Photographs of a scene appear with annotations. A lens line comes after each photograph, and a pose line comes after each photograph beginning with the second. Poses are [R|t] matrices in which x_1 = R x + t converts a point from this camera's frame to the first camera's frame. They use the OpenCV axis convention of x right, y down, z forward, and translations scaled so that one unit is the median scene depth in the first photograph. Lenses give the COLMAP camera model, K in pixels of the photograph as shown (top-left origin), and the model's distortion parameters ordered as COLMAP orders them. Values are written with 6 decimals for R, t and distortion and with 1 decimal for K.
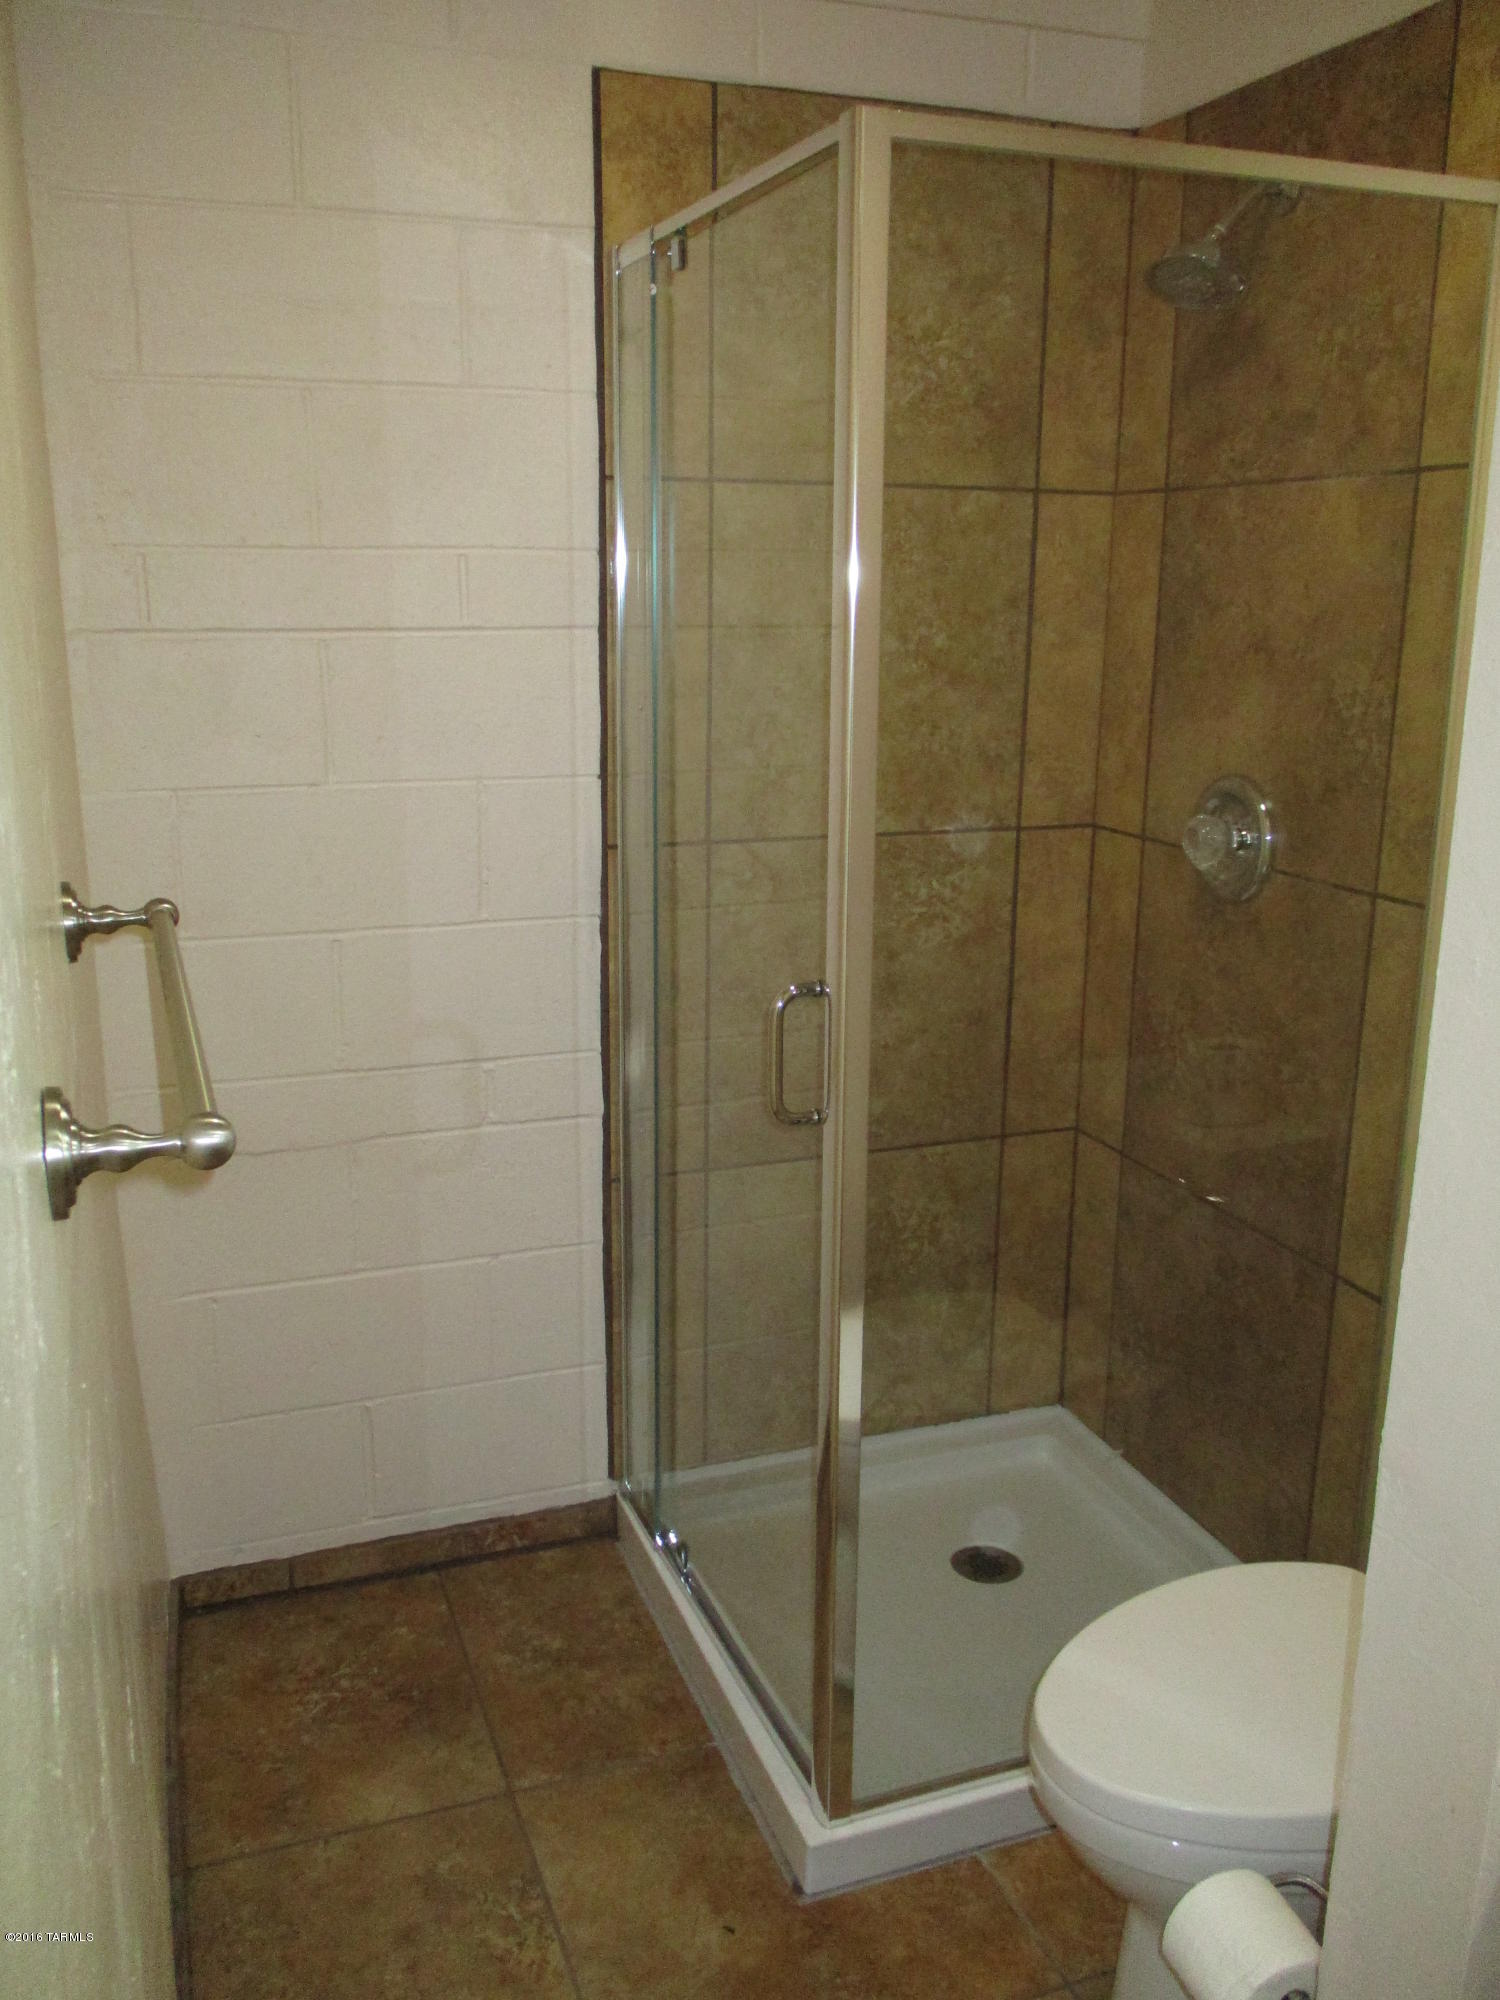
lens RADIAL K [[1666.0, 0, 748.5], [0, 1666.0, 1010.8], [0, 0, 1]] dist [-0.029573, 0.013342]
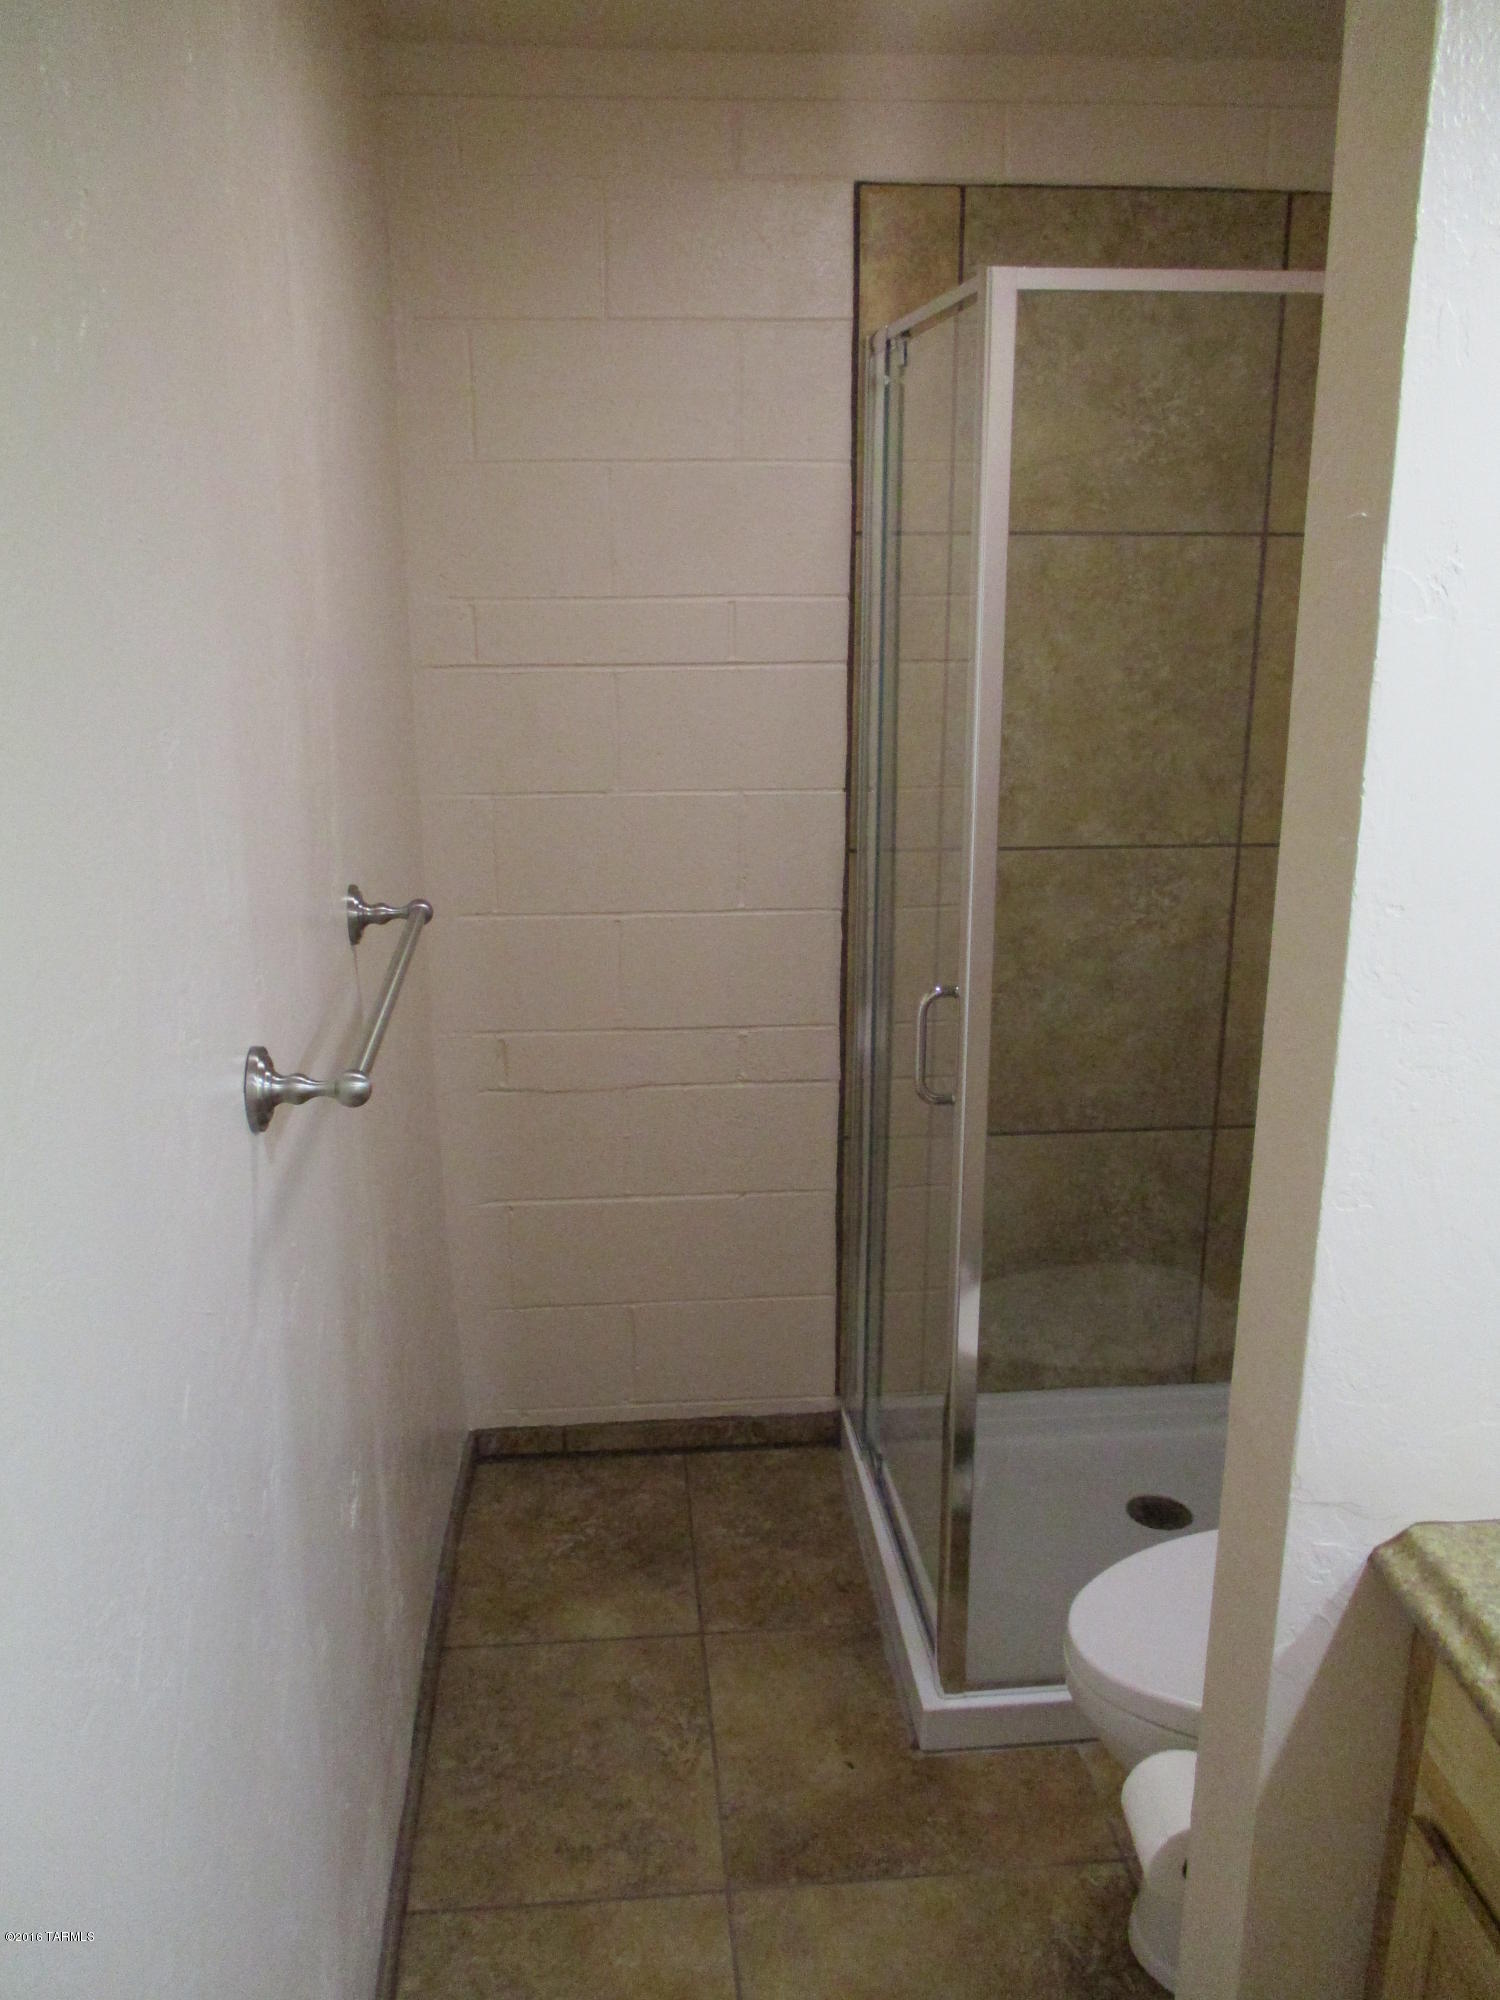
lens RADIAL K [[1666.0, 0, 748.5], [0, 1666.0, 1010.8], [0, 0, 1]] dist [-0.029573, 0.013342]
pose [[0.964561, 0.064031, -0.255973, 0.149999], [-0.056756, 0.997749, 0.035715, -0.024609], [0.257683, -0.019921, 0.966024, -0.136748]]
